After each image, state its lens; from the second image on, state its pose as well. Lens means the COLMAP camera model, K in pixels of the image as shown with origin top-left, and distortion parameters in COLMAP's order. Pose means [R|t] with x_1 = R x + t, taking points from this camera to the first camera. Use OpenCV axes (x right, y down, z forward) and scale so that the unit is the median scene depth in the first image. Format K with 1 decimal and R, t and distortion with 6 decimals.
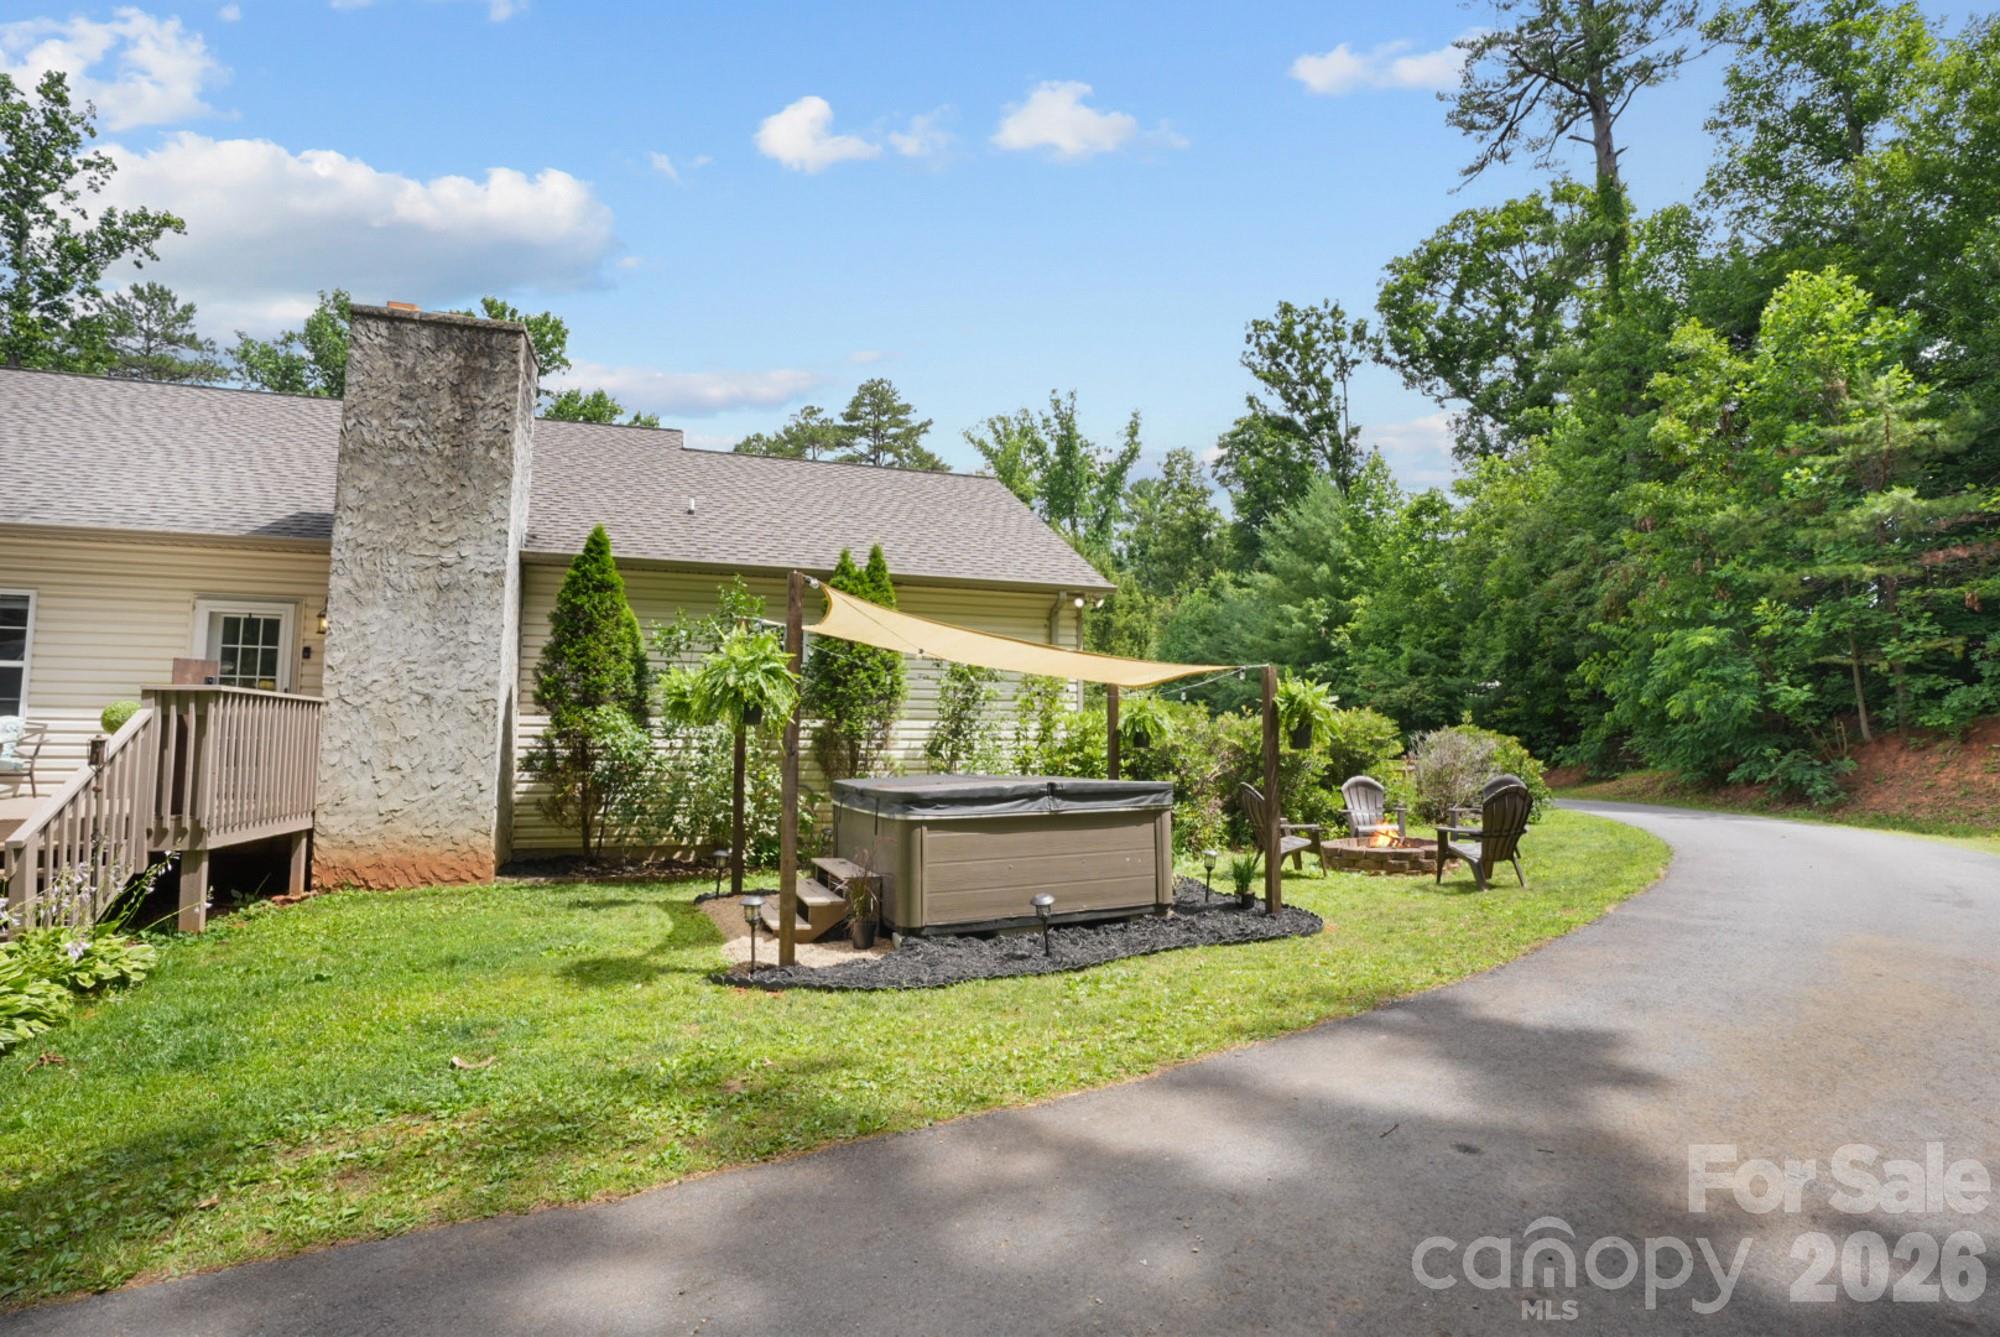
lens RADIAL K [[886.9, 0, 1000.0], [0, 886.9, 668.5], [0, 0, 1]] dist [-0.055991, 0.015061]
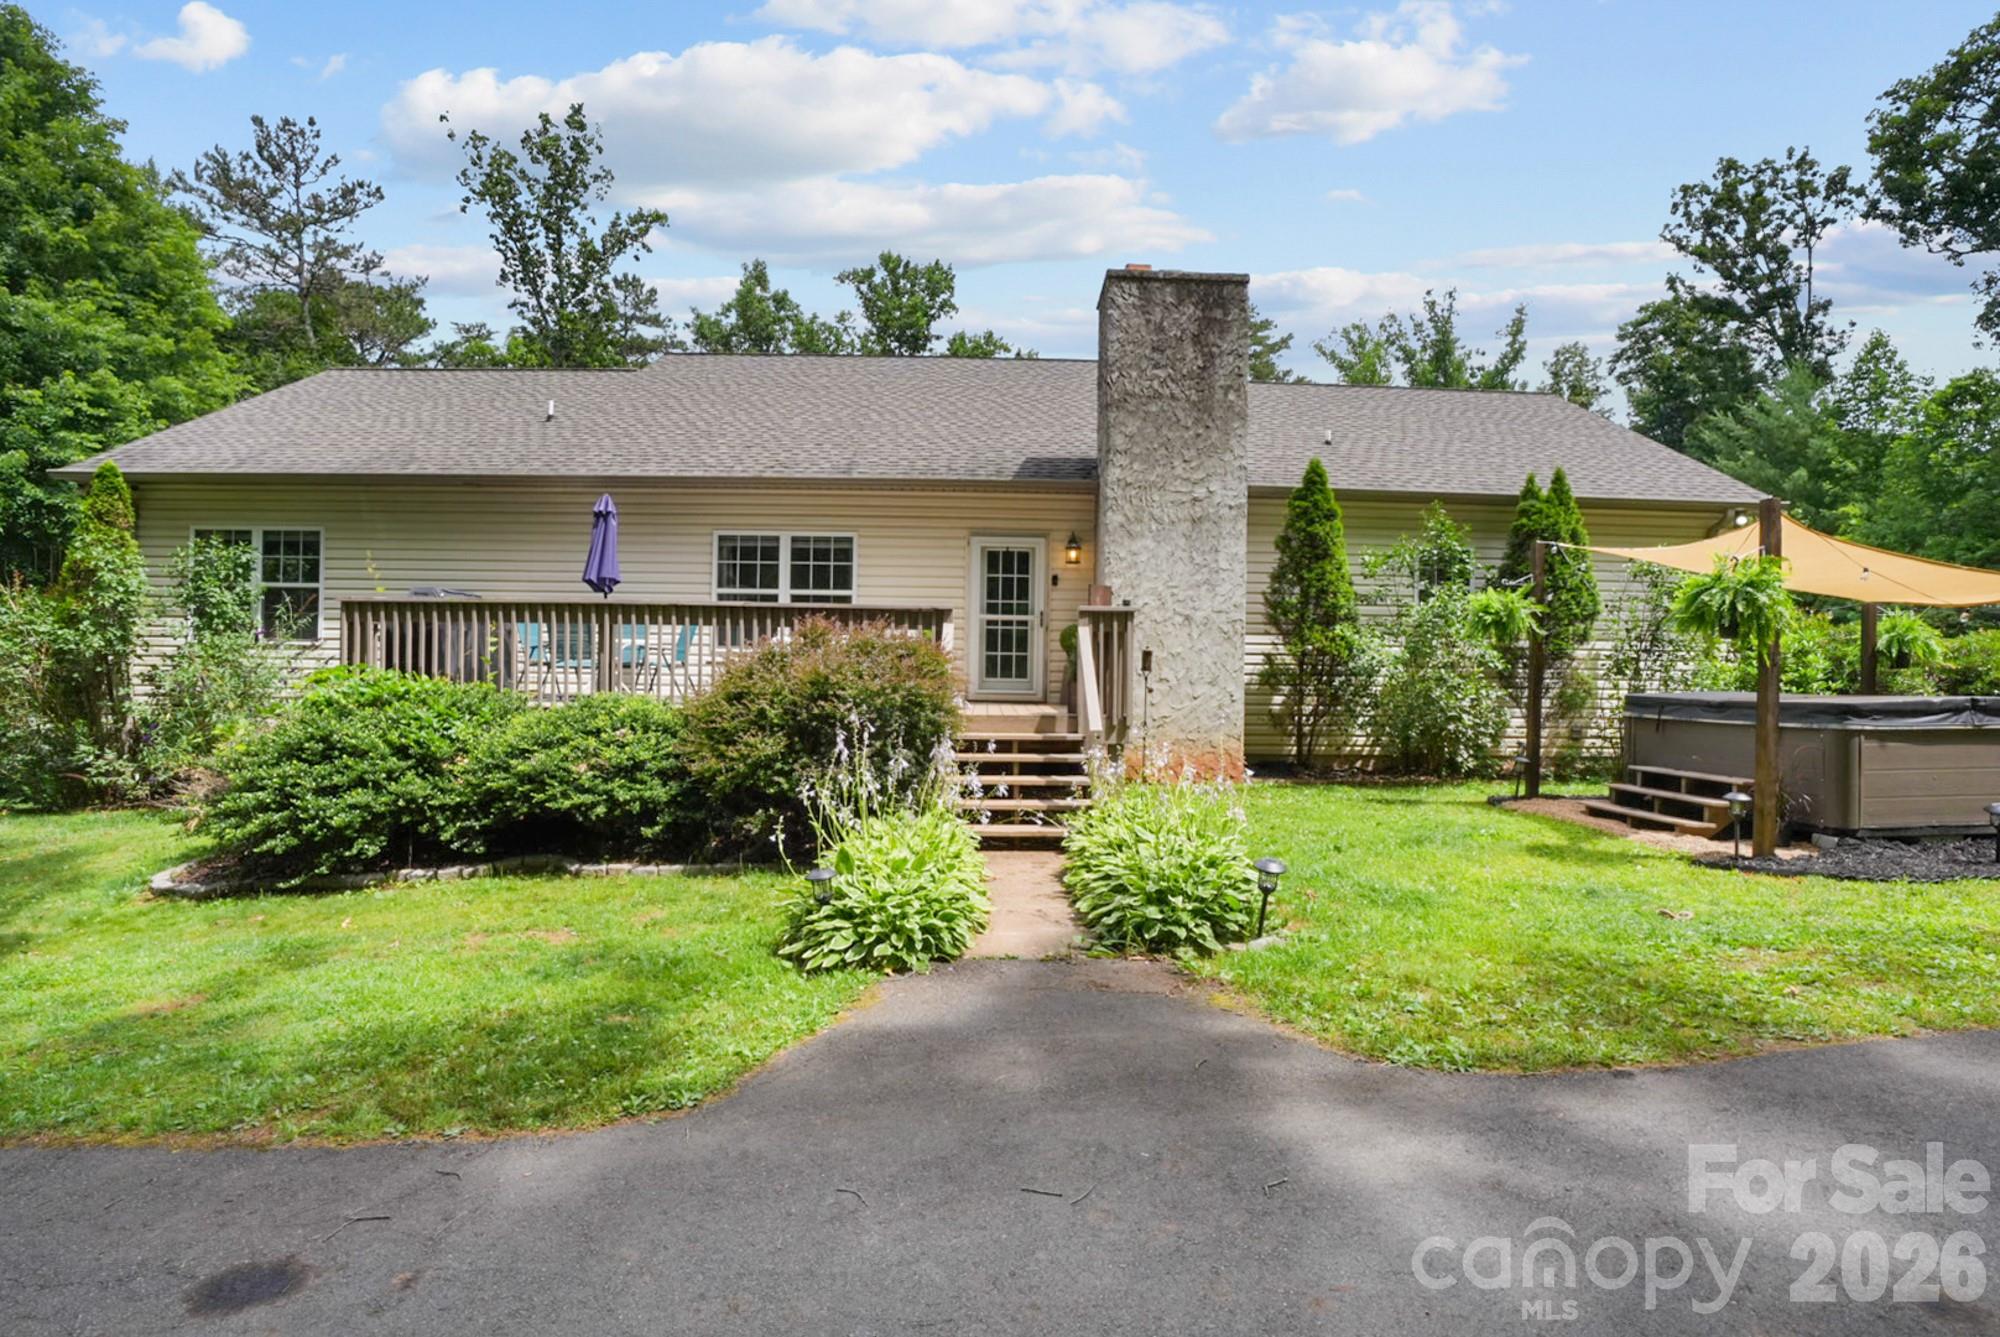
lens RADIAL K [[886.9, 0, 1000.0], [0, 886.9, 668.5], [0, 0, 1]] dist [-0.055991, 0.015061]
pose [[0.956569, 0.013074, -0.291213, -0.128375], [0.011212, 0.996604, 0.081572, 0.000633], [0.291291, -0.081294, 0.953174, -0.042640]]
